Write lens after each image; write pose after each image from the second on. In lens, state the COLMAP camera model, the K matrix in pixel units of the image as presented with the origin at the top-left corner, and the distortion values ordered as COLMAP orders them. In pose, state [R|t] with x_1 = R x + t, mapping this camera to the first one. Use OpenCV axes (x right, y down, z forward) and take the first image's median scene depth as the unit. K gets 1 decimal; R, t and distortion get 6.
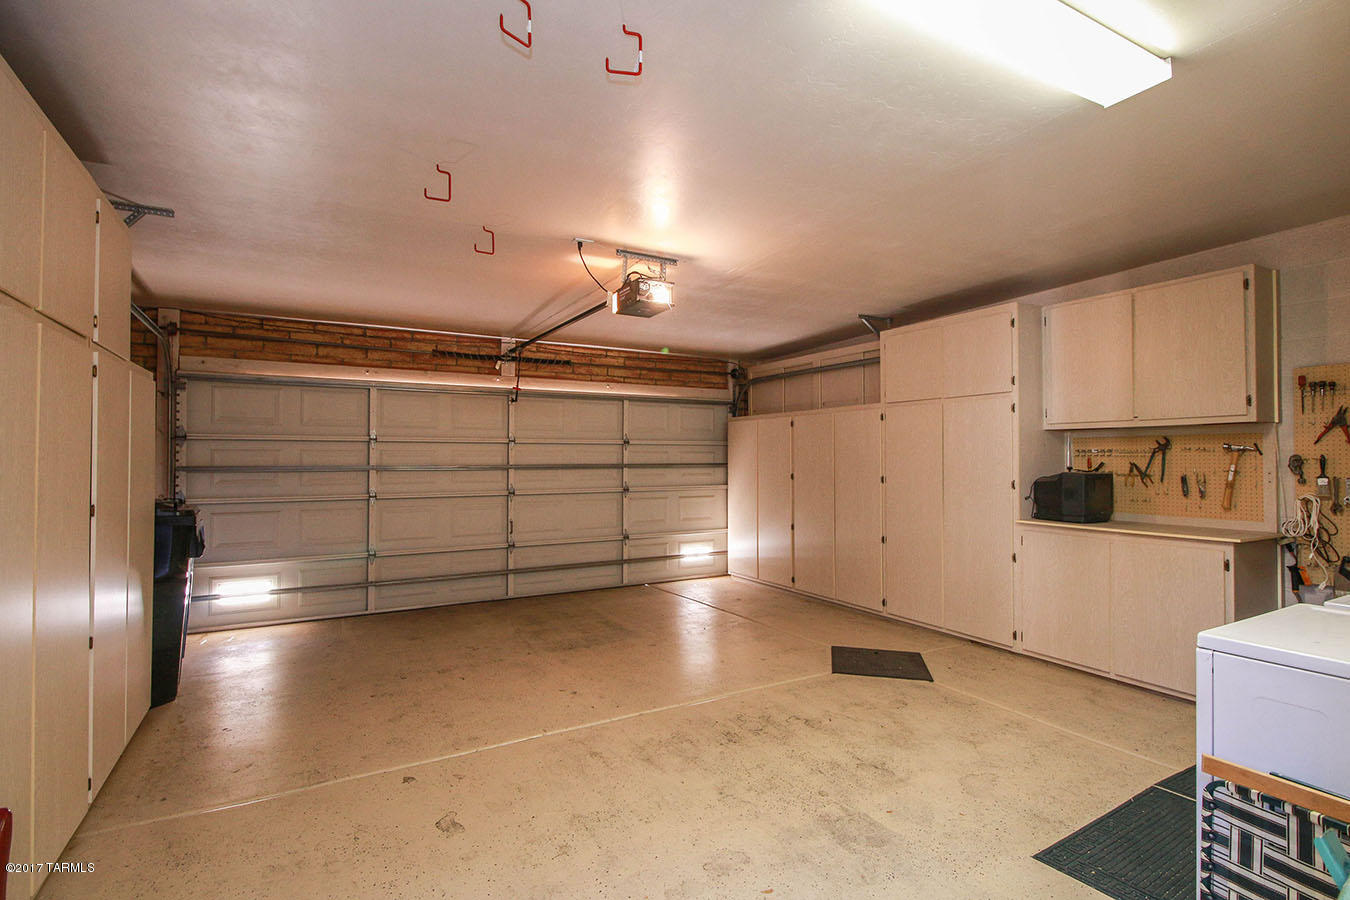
lens RADIAL K [[658.6, 0, 668.2], [0, 658.6, 451.8], [0, 0, 1]] dist [0.001123, -0.000168]
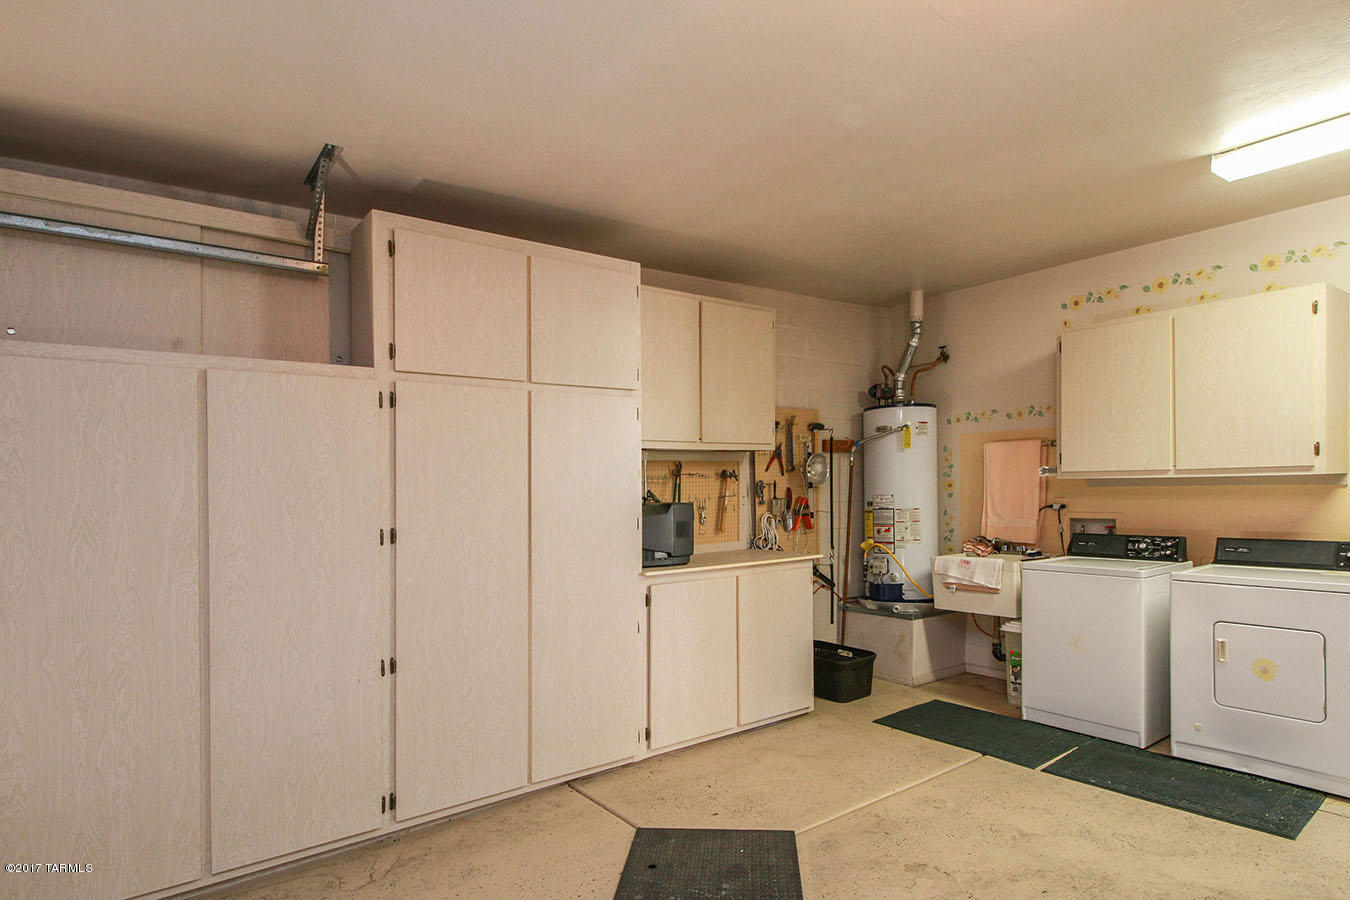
lens RADIAL K [[727.5, 0, 655.7], [0, 727.5, 490.8], [0, 0, 1]] dist [-0.002595, -0.002259]
pose [[-0.123614, -0.005808, 0.992313, -0.295283], [0.008125, 0.999943, 0.006864, 0.011748], [-0.992297, 0.008911, -0.123560, 1.290614]]
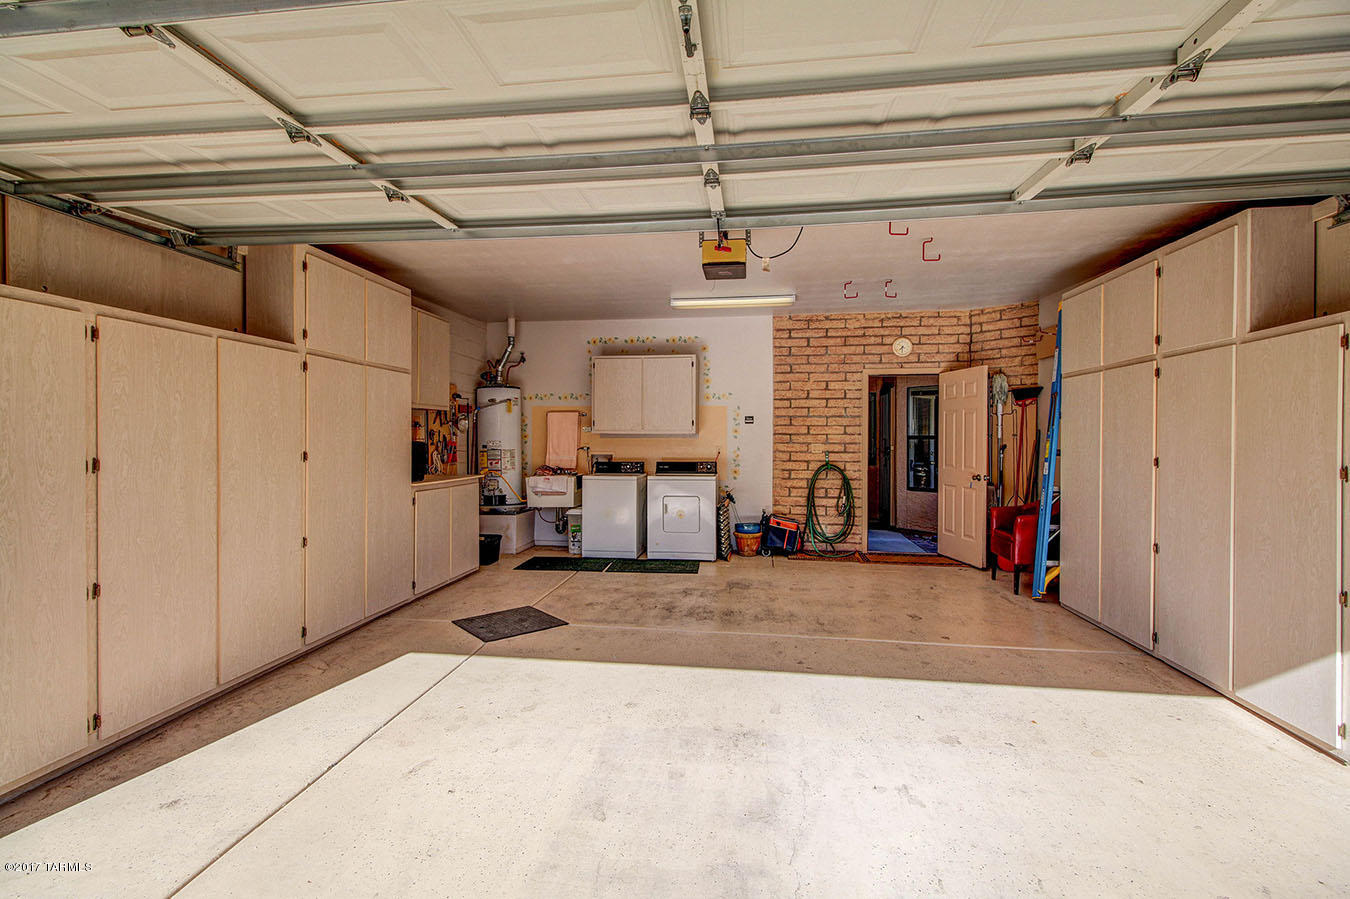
lens RADIAL K [[626.8, 0, 661.3], [0, 626.8, 442.5], [0, 0, 1]] dist [0.015383, -0.000998]
pose [[-0.799930, -0.008246, 0.600037, -0.553225], [-0.012013, 0.999925, -0.002274, 0.035233], [-0.599974, -0.009028, -0.799969, 1.925286]]
